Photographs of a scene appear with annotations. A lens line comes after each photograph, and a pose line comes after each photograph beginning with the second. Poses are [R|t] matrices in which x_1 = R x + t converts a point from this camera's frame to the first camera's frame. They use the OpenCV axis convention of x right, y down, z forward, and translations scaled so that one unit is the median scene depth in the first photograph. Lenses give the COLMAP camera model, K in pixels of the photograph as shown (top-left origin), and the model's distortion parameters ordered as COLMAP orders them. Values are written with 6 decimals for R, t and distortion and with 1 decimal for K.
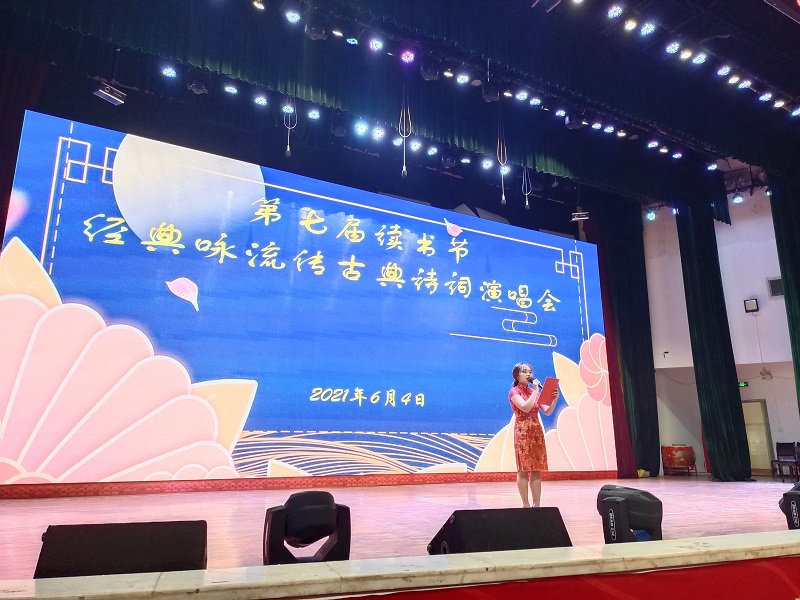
lens RADIAL K [[566.6, 0, 400.0], [0, 566.6, 300.0], [0, 0, 1]] dist [0.059979, -0.079395]
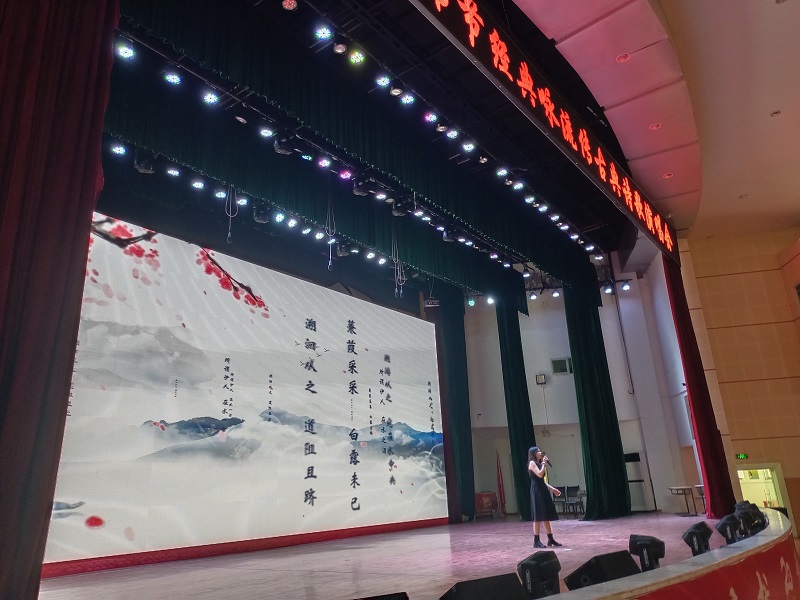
lens RADIAL K [[566.6, 0, 400.0], [0, 566.6, 300.0], [0, 0, 1]] dist [0.059979, -0.079395]
pose [[0.921825, 0.076465, 0.379989, -0.231681], [-0.042738, 0.994422, -0.096429, -0.037435], [-0.385243, 0.072650, 0.919951, -0.097967]]
